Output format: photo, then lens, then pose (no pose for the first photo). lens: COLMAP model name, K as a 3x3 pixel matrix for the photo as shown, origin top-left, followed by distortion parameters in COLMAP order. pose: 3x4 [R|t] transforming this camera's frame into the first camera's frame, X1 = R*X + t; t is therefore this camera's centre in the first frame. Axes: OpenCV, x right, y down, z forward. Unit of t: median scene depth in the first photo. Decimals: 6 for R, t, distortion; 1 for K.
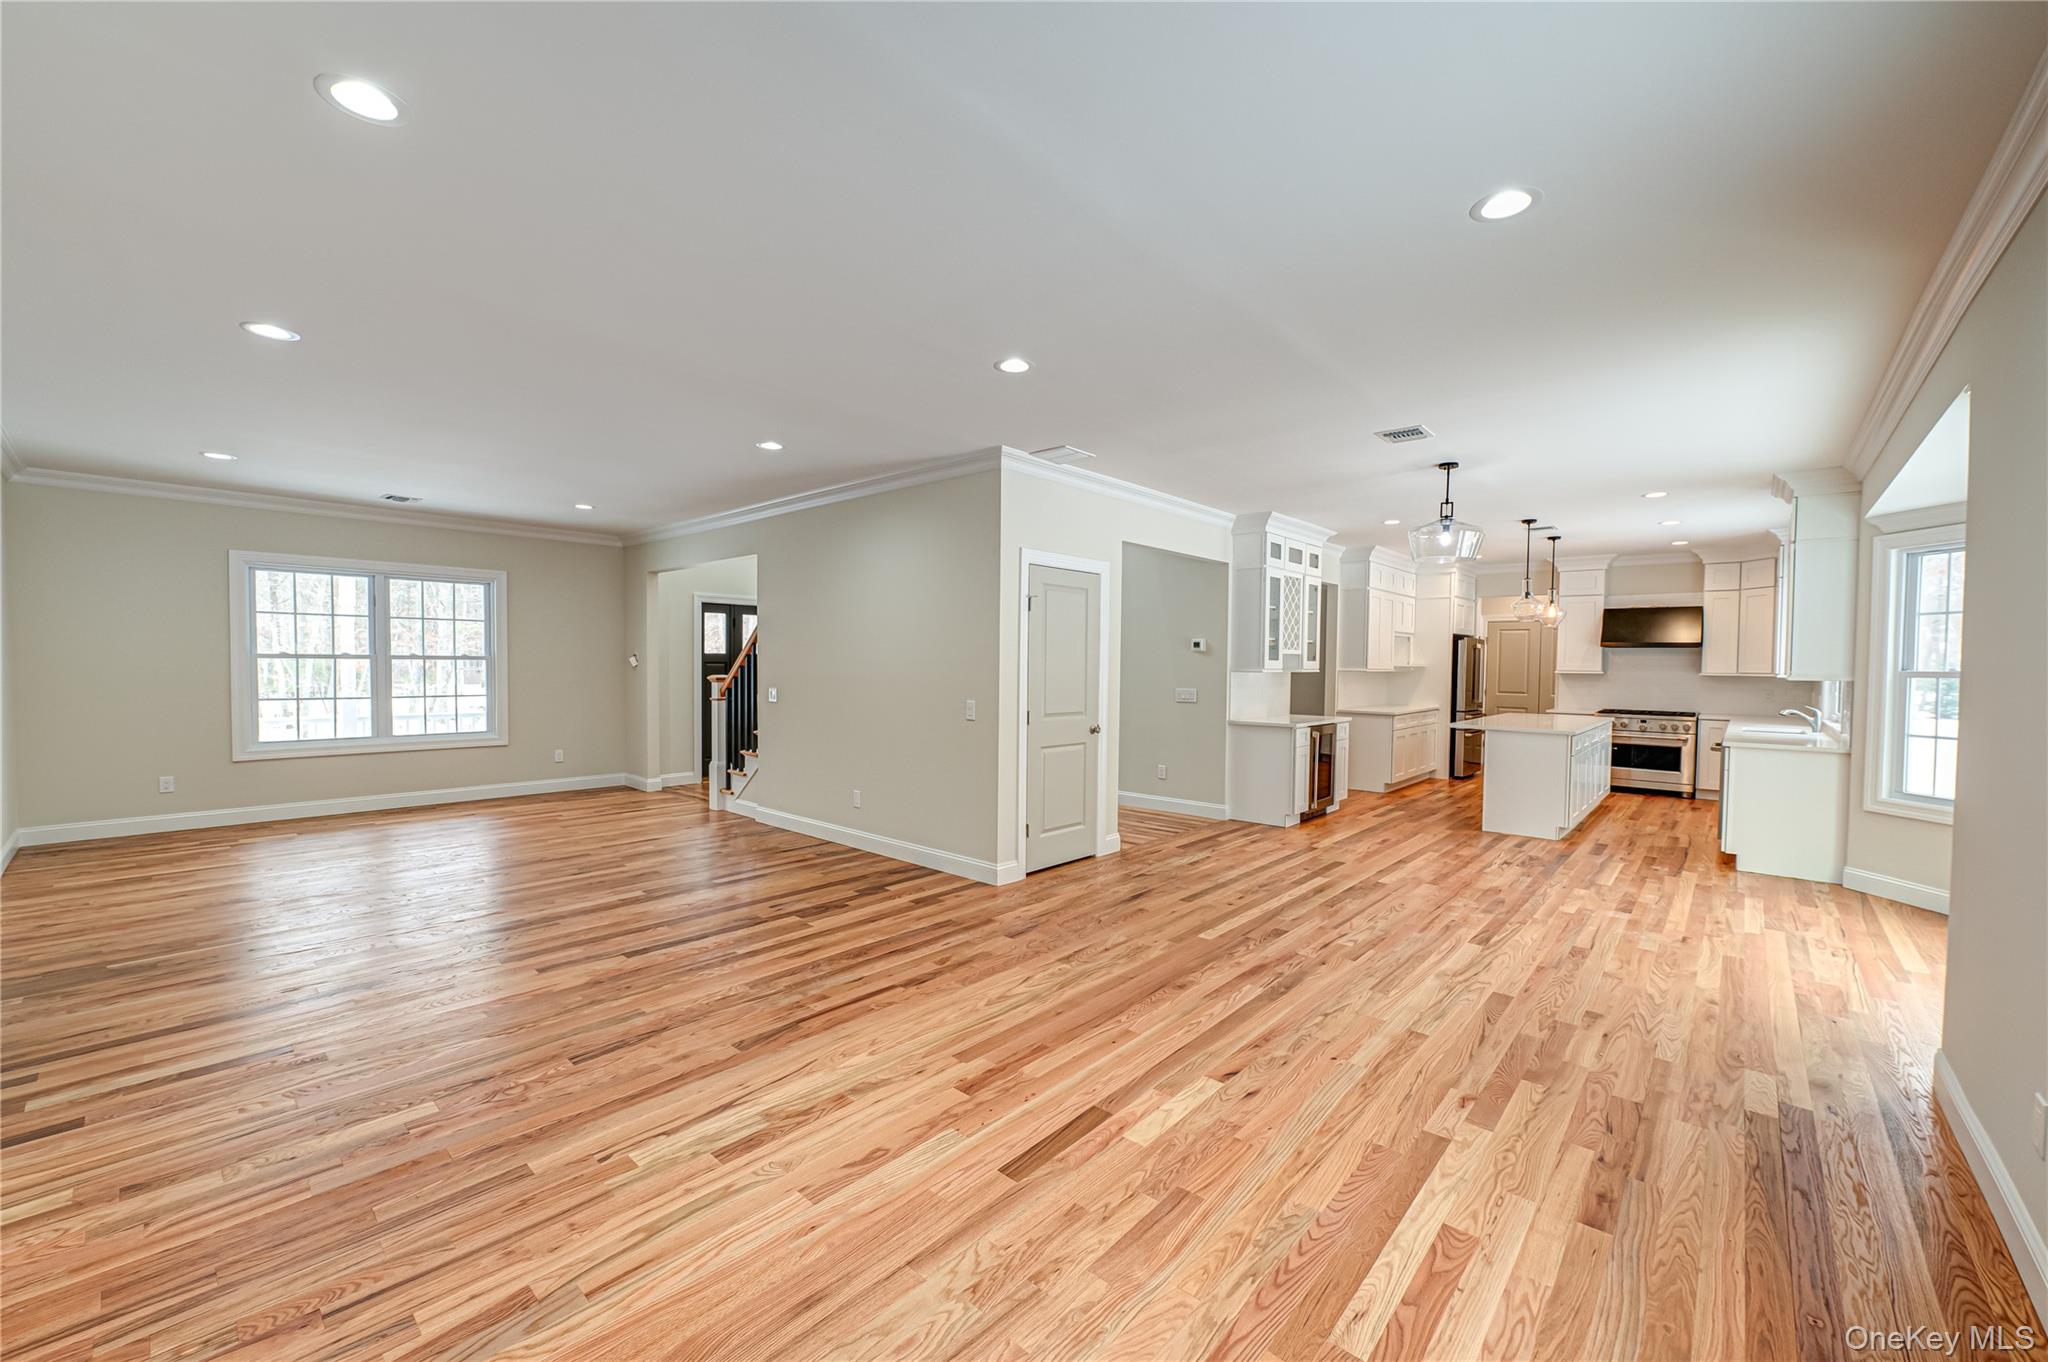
lens RADIAL K [[805.6, 0, 1041.3], [0, 805.6, 685.3], [0, 0, 1]] dist [-0.003477, -0.001627]
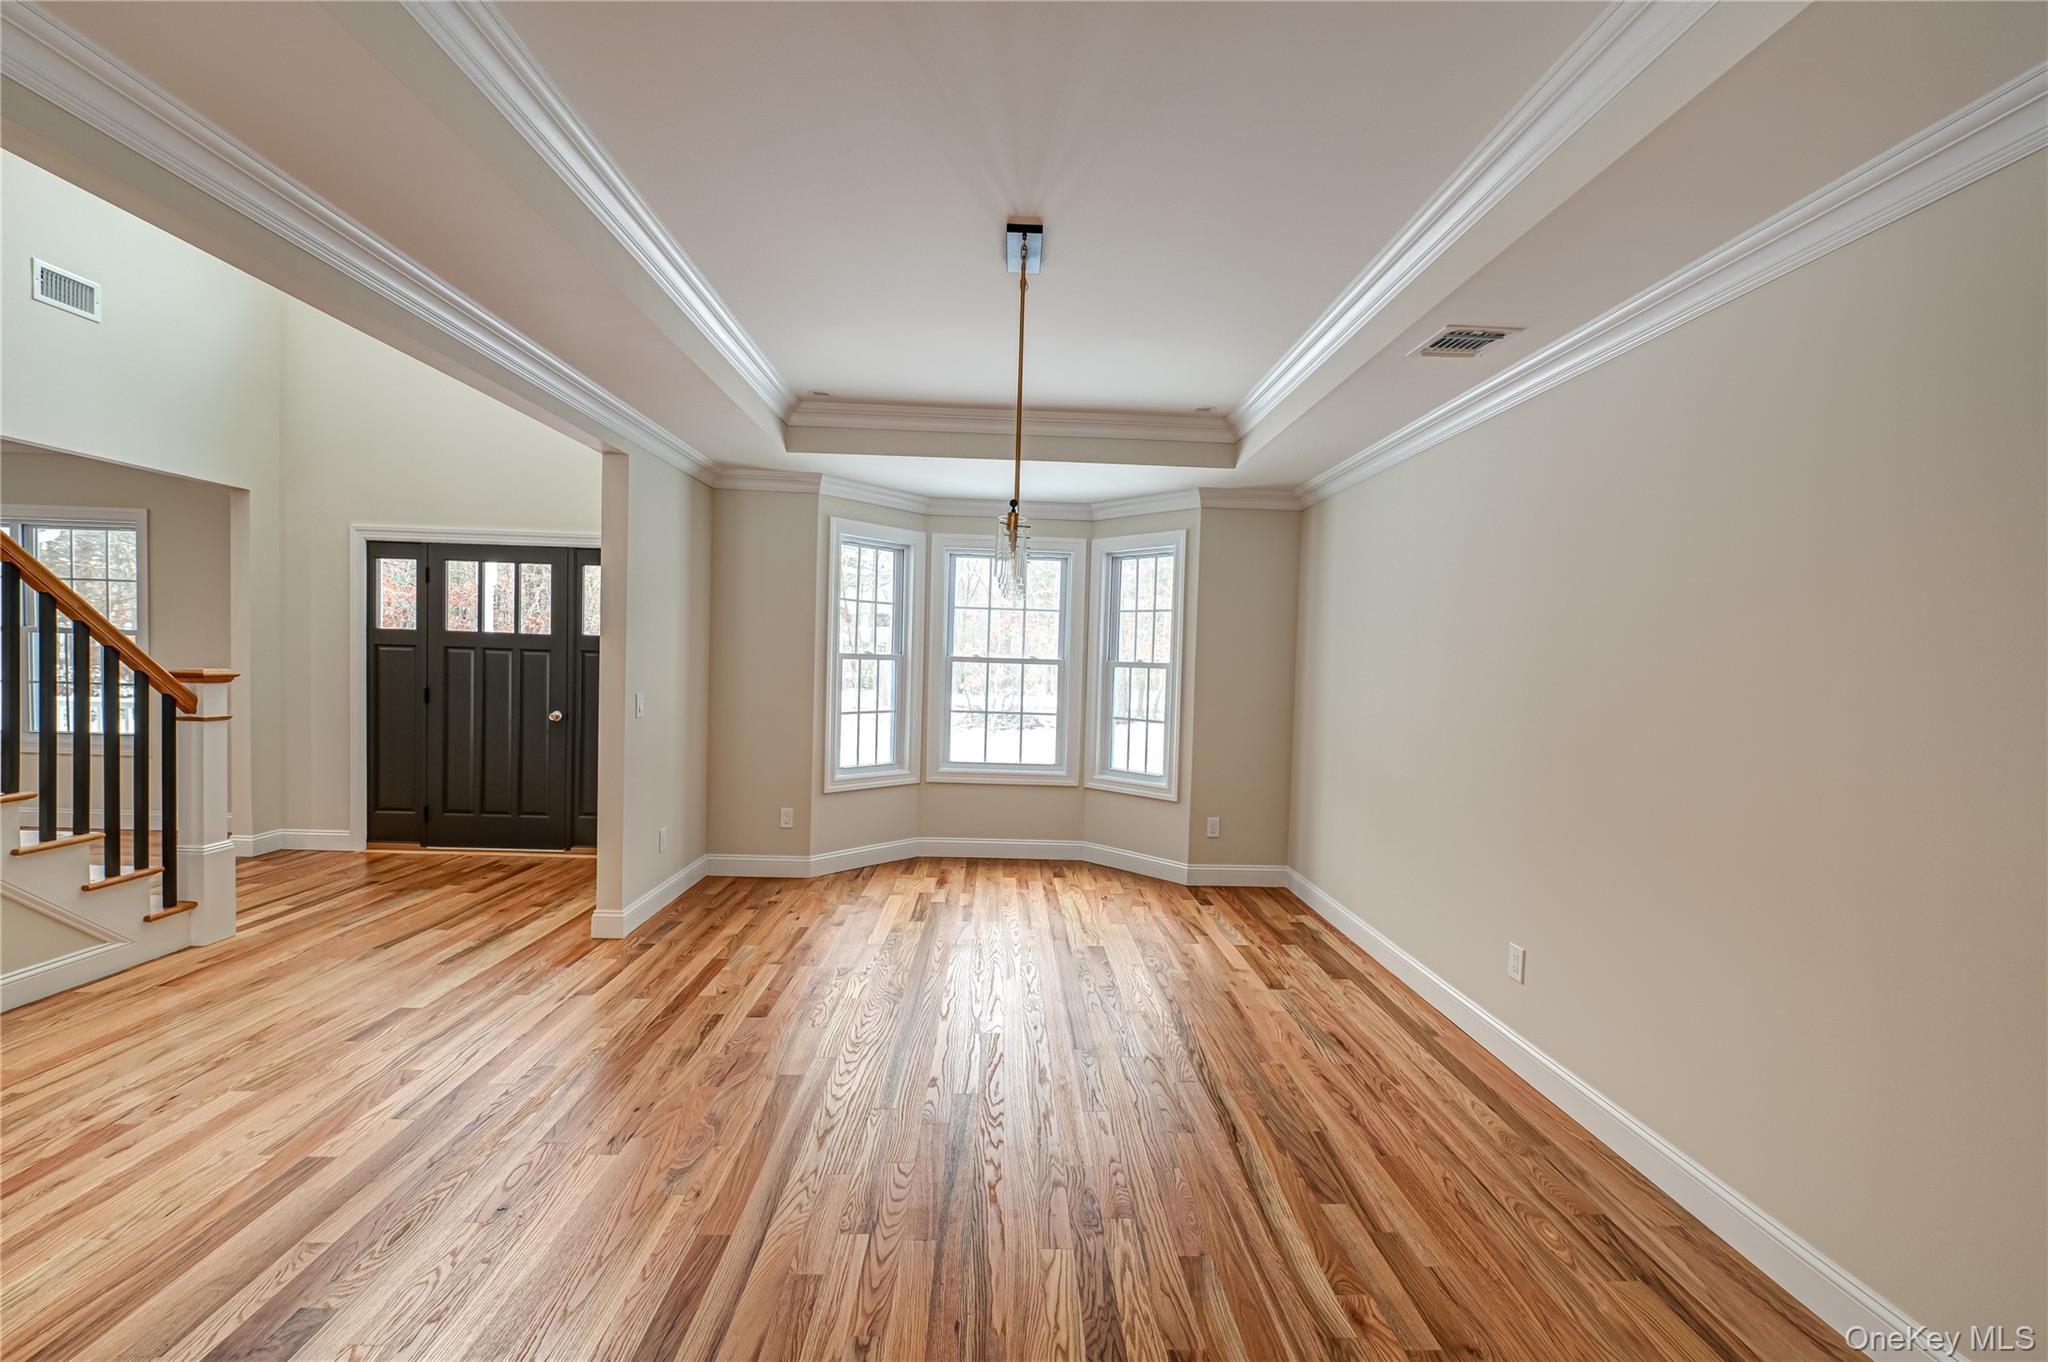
lens RADIAL K [[805.6, 0, 1031.1], [0, 805.6, 694.3], [0, 0, 1]] dist [-0.003477, -0.001627]
pose [[0.687739, 0.040983, -0.724800, -0.471339], [-0.044925, 0.998894, 0.013853, -0.023141], [0.724566, 0.023034, 0.688820, 0.730491]]
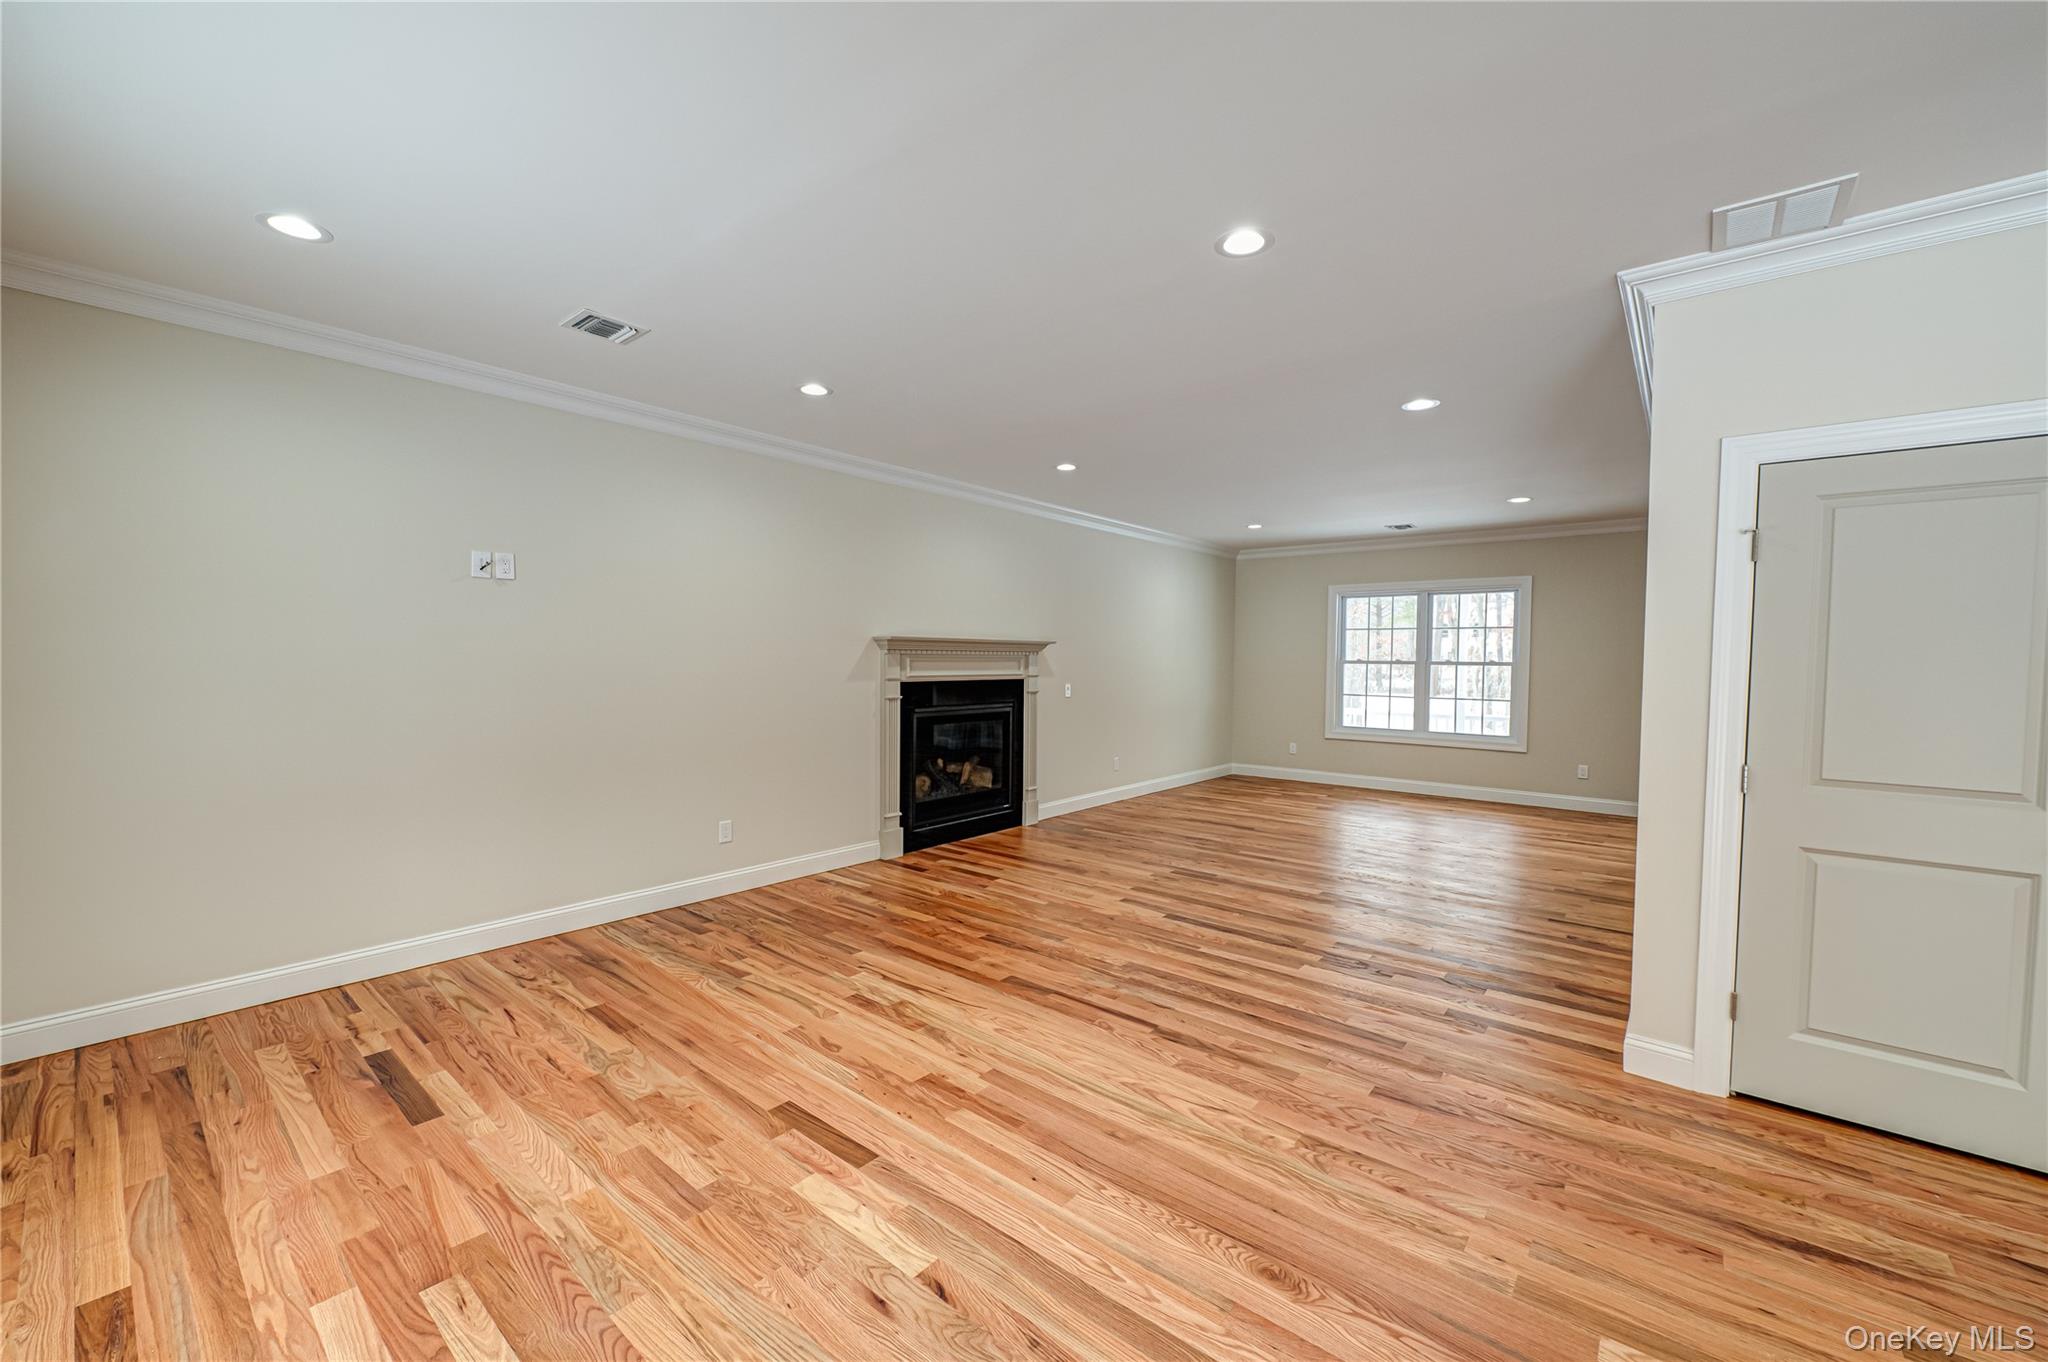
lens RADIAL K [[805.6, 0, 1023.8], [0, 805.6, 687.1], [0, 0, 1]] dist [-0.003477, -0.001627]
pose [[0.025702, 0.026891, -0.999308, 0.550011], [-0.037212, 0.998971, 0.025925, -0.014498], [0.998977, 0.036520, 0.026677, 0.649870]]
